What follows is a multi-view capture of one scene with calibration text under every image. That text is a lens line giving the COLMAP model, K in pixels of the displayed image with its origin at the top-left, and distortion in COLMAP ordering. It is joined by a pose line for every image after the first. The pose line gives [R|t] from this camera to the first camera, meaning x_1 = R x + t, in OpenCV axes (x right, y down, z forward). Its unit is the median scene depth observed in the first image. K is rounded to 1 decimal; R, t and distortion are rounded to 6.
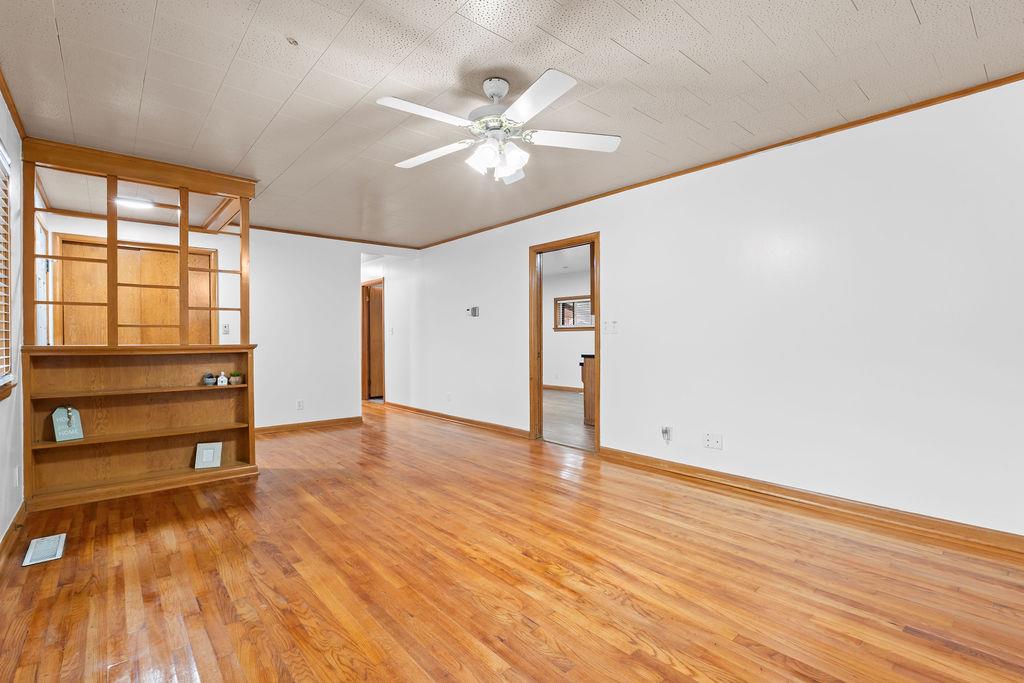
lens RADIAL K [[469.5, 0, 502.5], [0, 469.5, 338.2], [0, 0, 1]] dist [-0.010357, 0.000336]
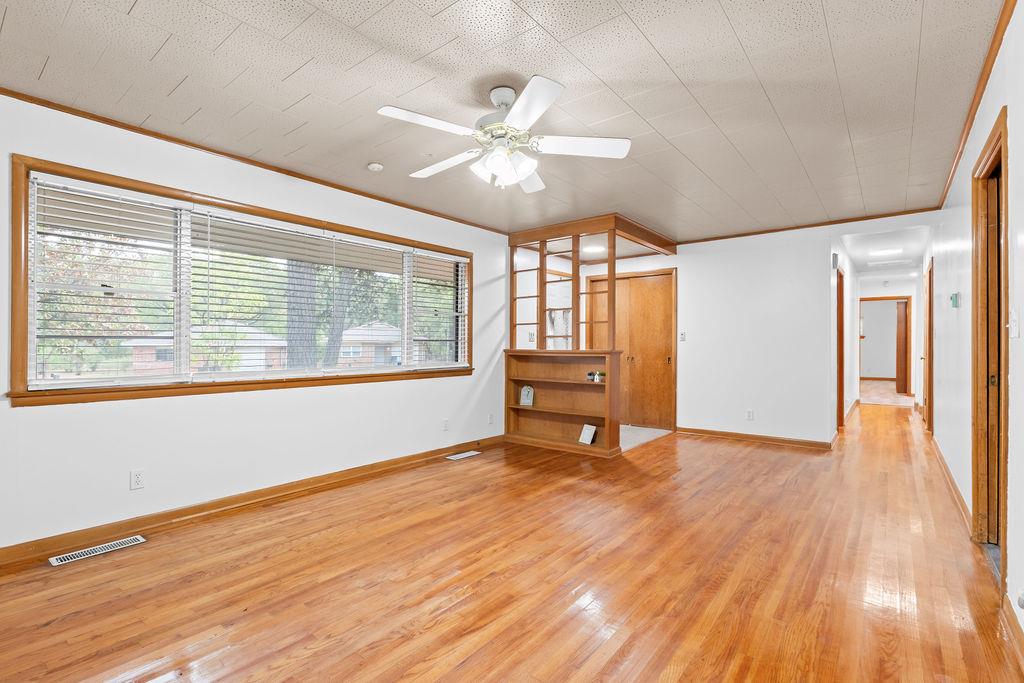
lens RADIAL K [[469.5, 0, 519.0], [0, 469.5, 343.6], [0, 0, 1]] dist [-0.010357, 0.000336]
pose [[0.204381, 0.002114, -0.978889, 0.753957], [0.000944, 0.999997, 0.002357, -0.010268], [0.978891, -0.001406, 0.204378, 0.646020]]
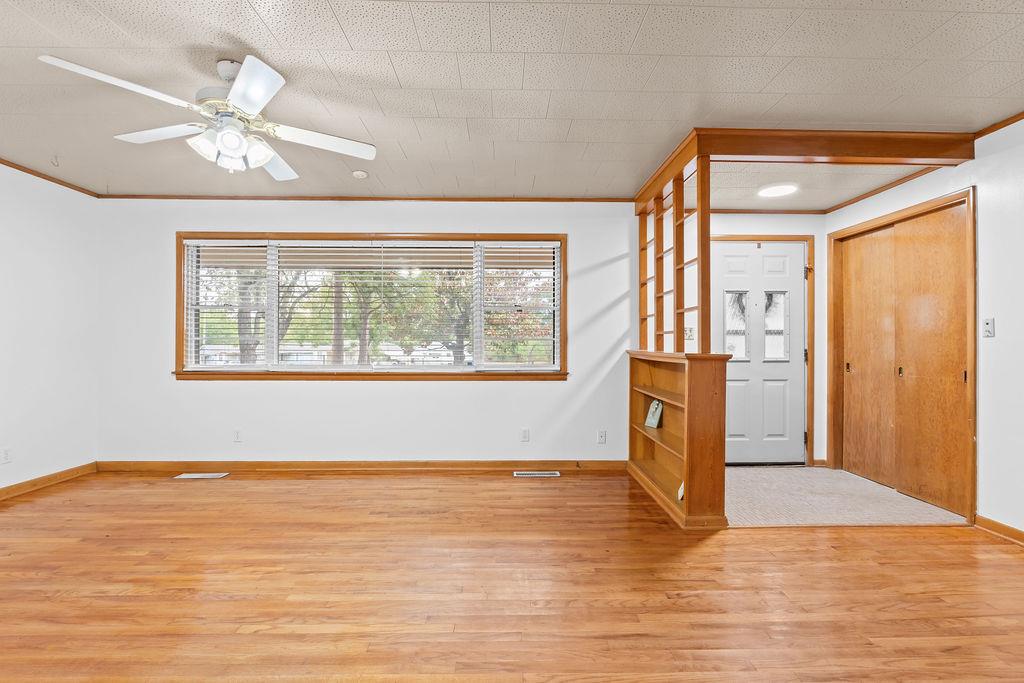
lens RADIAL K [[469.5, 0, 522.6], [0, 469.5, 338.6], [0, 0, 1]] dist [-0.010357, 0.000336]
pose [[-0.616922, -0.003387, -0.787017, 0.271763], [0.002676, 0.999976, -0.006402, -0.010174], [0.787020, -0.006056, -0.616898, 1.551754]]
